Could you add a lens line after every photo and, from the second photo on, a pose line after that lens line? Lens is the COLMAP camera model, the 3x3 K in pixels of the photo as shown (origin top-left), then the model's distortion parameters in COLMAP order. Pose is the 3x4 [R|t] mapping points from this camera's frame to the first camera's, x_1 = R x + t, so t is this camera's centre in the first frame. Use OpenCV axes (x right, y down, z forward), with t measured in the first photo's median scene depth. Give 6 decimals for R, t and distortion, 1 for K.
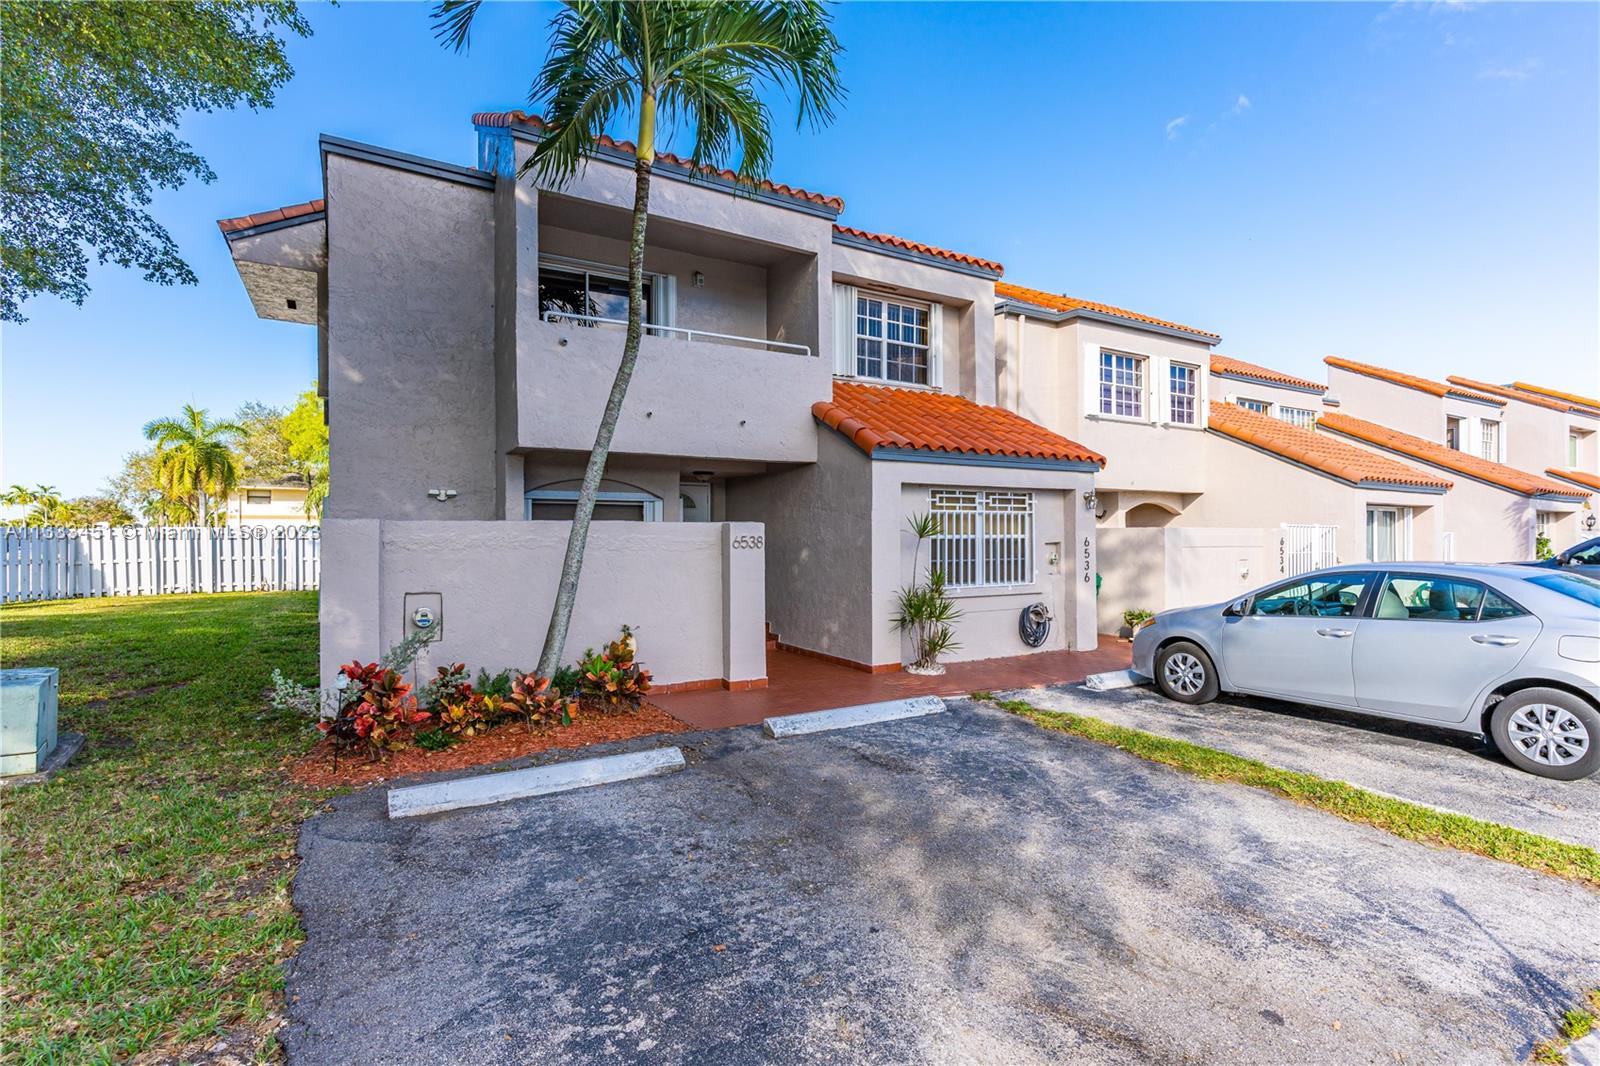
lens RADIAL K [[760.1, 0, 810.6], [0, 760.1, 523.3], [0, 0, 1]] dist [0.000397, 0.000385]
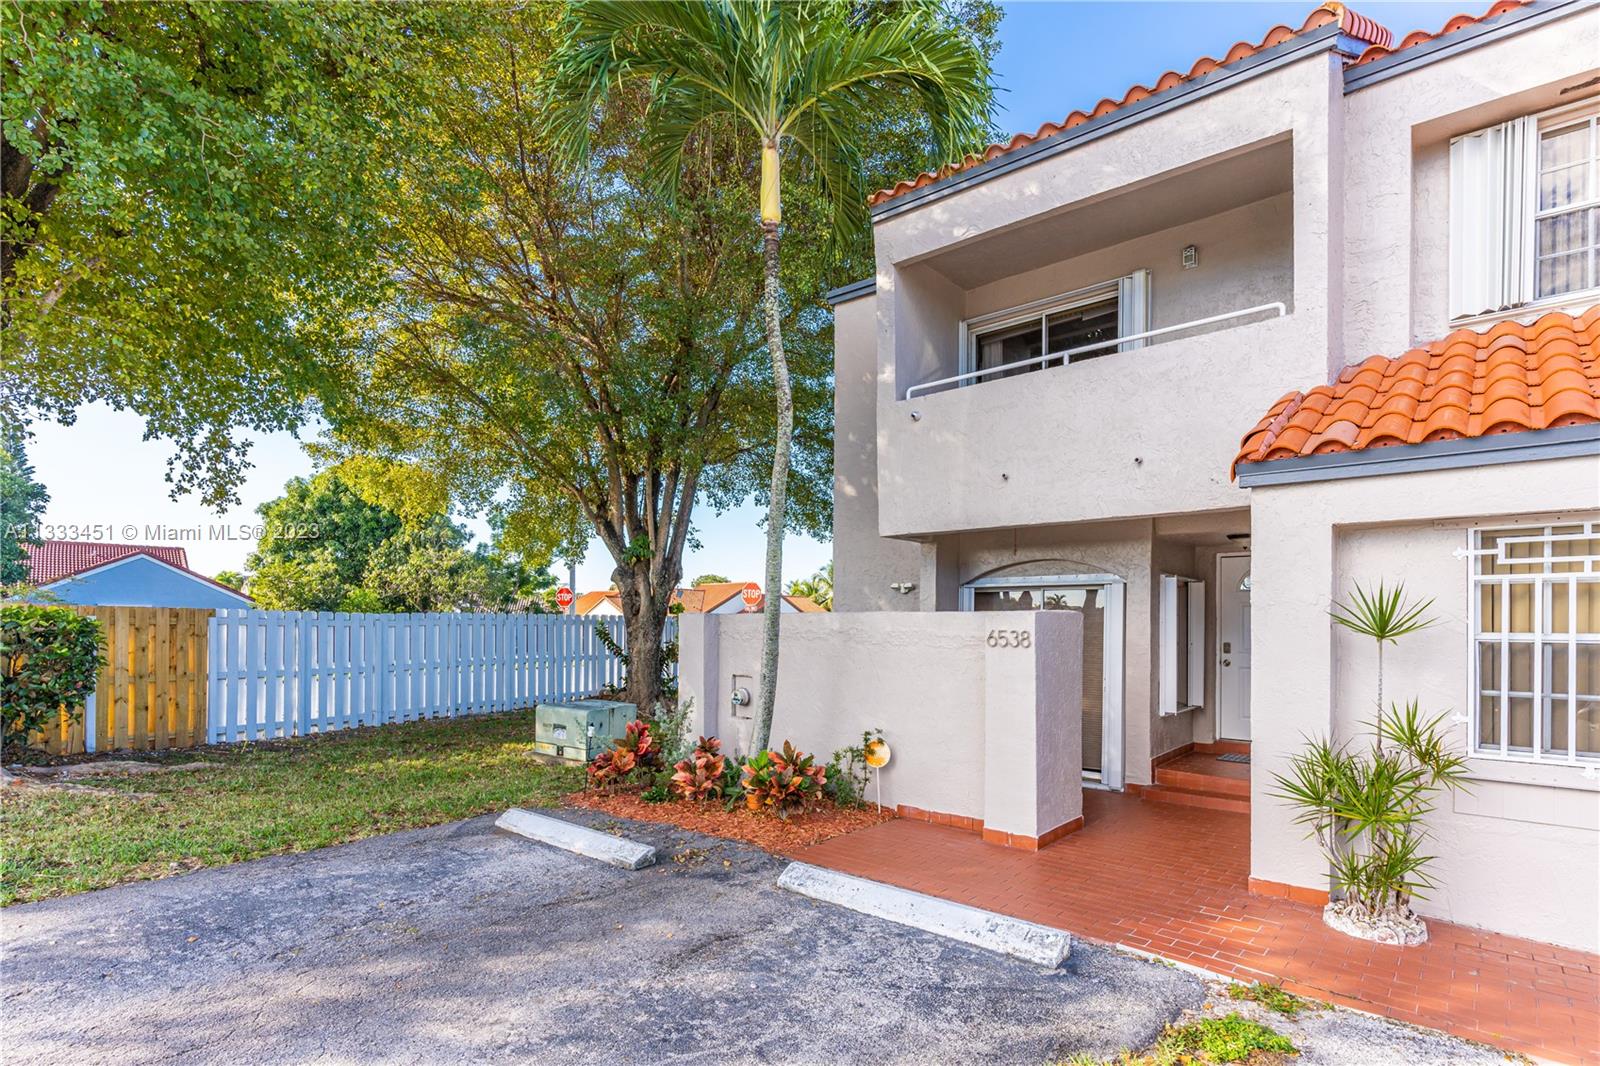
lens RADIAL K [[784.1, 0, 799.8], [0, 784.1, 626.3], [0, 0, 1]] dist [-0.003585, -0.000212]
pose [[0.323604, 0.006935, -0.946167, 0.598791], [0.011868, 0.999865, 0.011388, 0.002289], [0.946118, -0.014914, 0.323477, 0.621855]]
